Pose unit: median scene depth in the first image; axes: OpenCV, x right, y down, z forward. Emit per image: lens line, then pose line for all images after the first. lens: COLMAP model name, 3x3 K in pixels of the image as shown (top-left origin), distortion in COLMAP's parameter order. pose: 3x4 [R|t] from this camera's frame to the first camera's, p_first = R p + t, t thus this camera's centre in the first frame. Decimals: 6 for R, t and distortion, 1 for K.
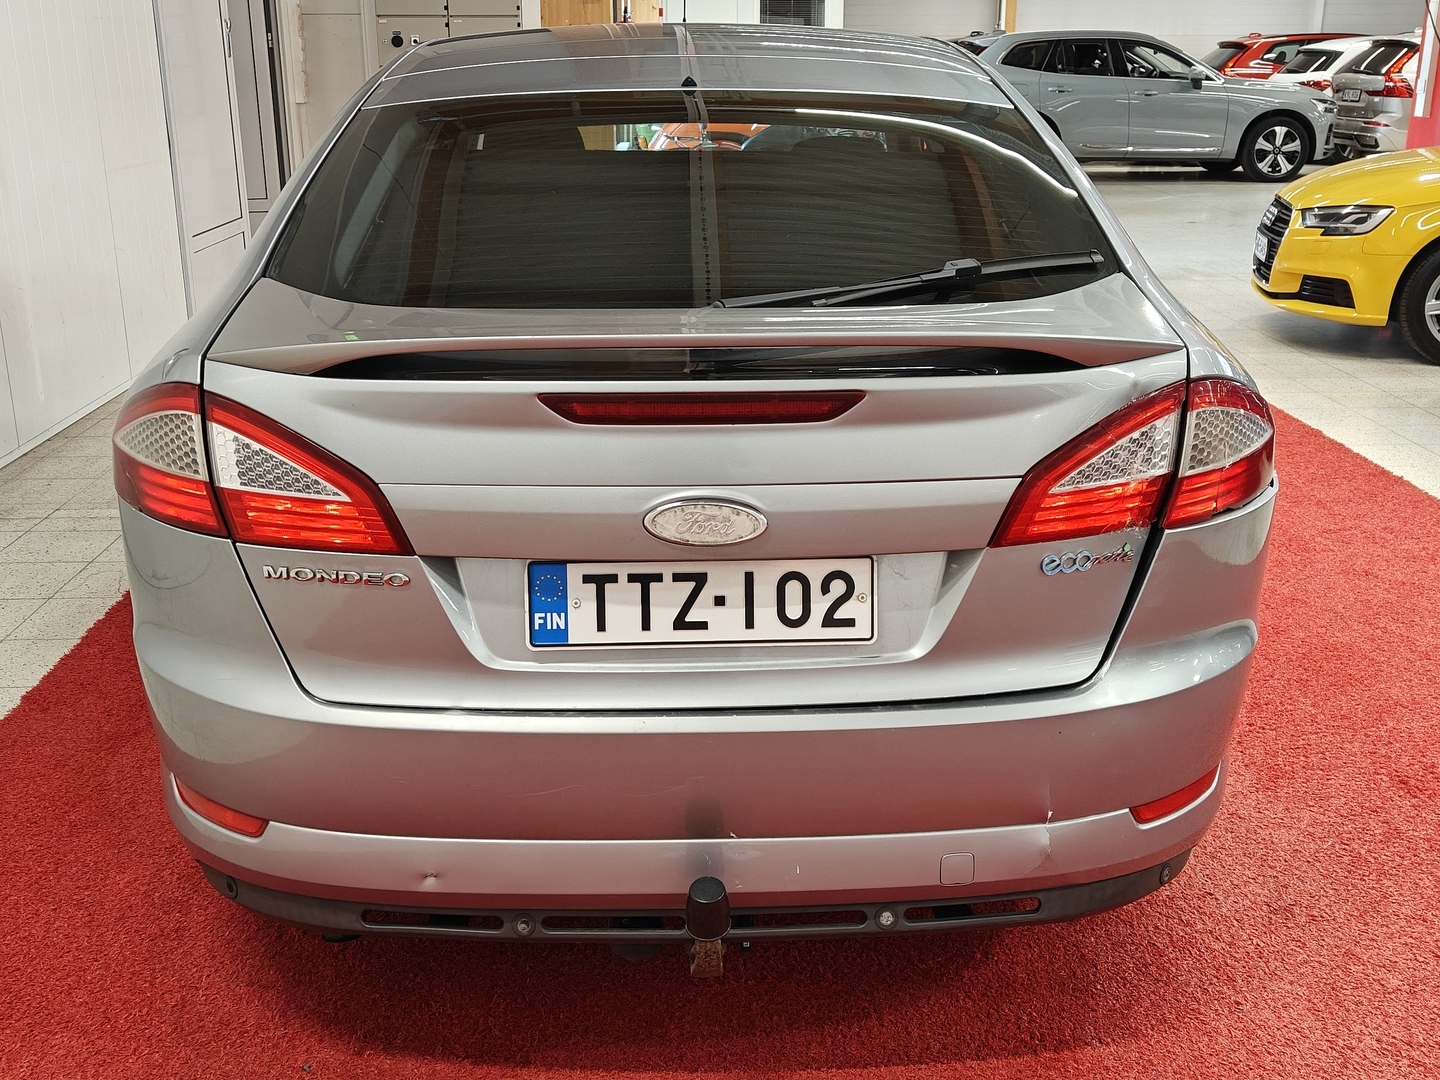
lens RADIAL K [[1448.4, 0, 722.1], [0, 1448.4, 536.9], [0, 0, 1]] dist [0.043696, 0.000000]
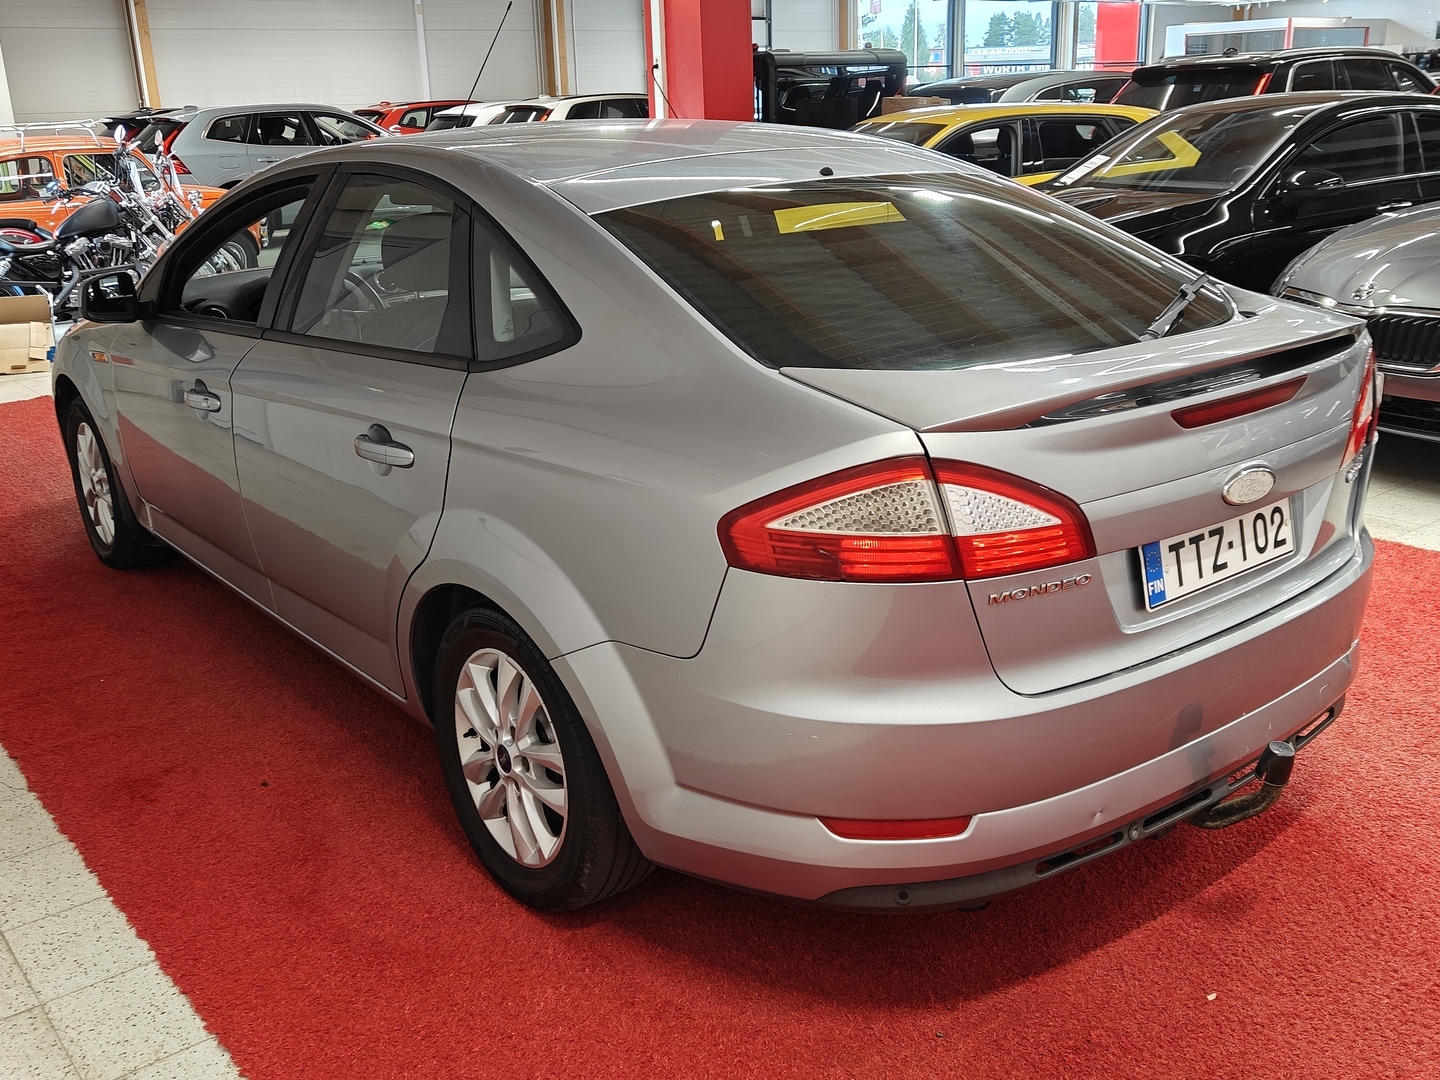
lens RADIAL K [[1390.8, 0, 722.0], [0, 1390.8, 539.4], [0, 0, 1]] dist [-0.052652, 0.000000]
pose [[0.810160, -0.202653, 0.550066, -1.105542], [0.215275, 0.975634, 0.042372, -0.119315], [-0.545250, 0.084087, 0.834046, 0.173661]]
